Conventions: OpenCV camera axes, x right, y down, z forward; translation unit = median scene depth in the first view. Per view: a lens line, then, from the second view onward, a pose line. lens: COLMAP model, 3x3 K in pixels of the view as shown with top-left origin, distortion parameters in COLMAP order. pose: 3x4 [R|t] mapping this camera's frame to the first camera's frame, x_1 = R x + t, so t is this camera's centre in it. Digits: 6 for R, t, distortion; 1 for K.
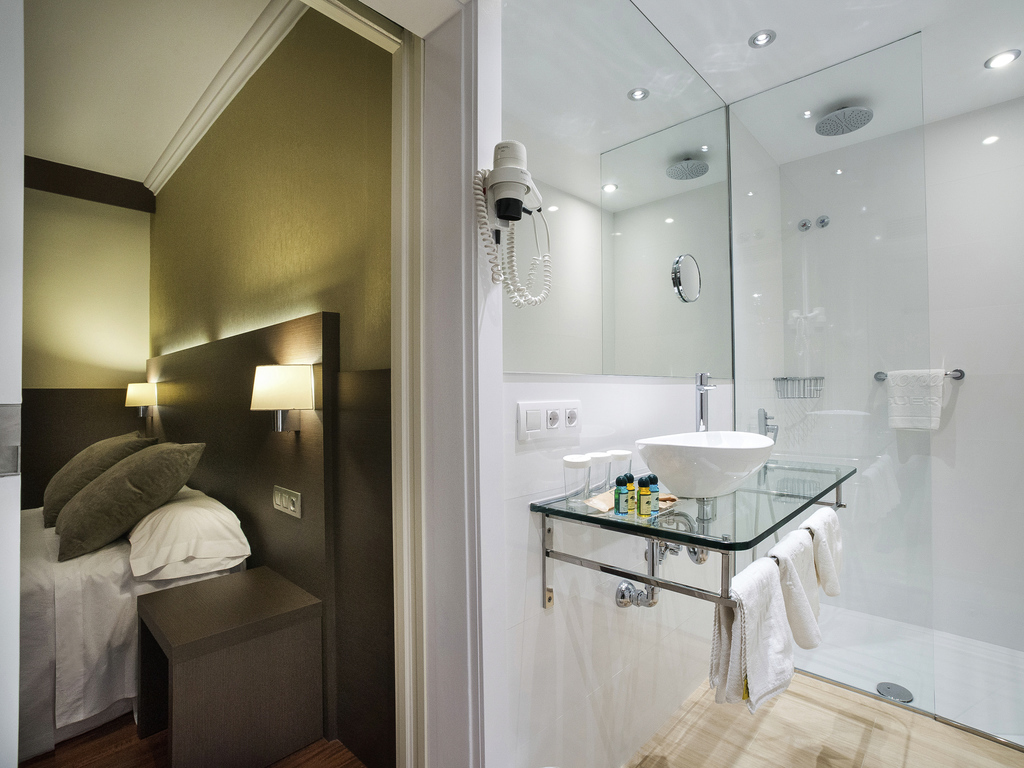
lens RADIAL K [[554.9, 0, 531.0], [0, 554.9, 382.7], [0, 0, 1]] dist [-0.069282, 0.042518]
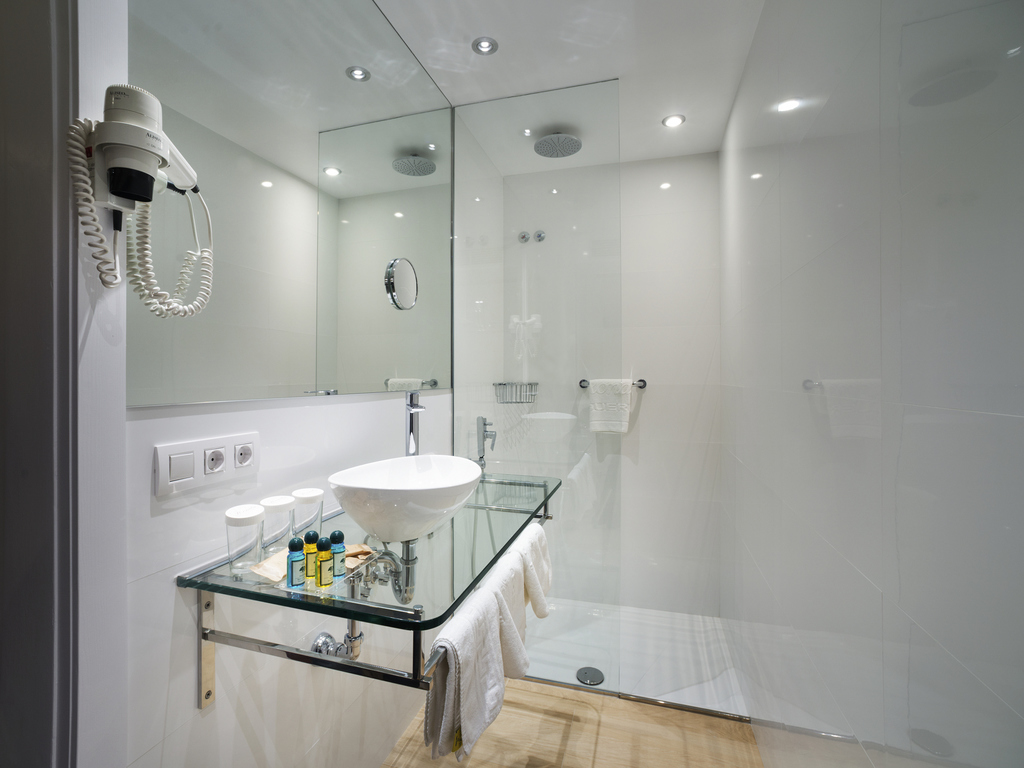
lens RADIAL K [[554.9, 0, 531.0], [0, 554.9, 382.7], [0, 0, 1]] dist [-0.069282, 0.042518]
pose [[0.890690, 0.005896, 0.454574, 0.068642], [-0.012908, 0.999841, 0.012325, -0.047347], [-0.454429, -0.016845, 0.890624, 0.088863]]
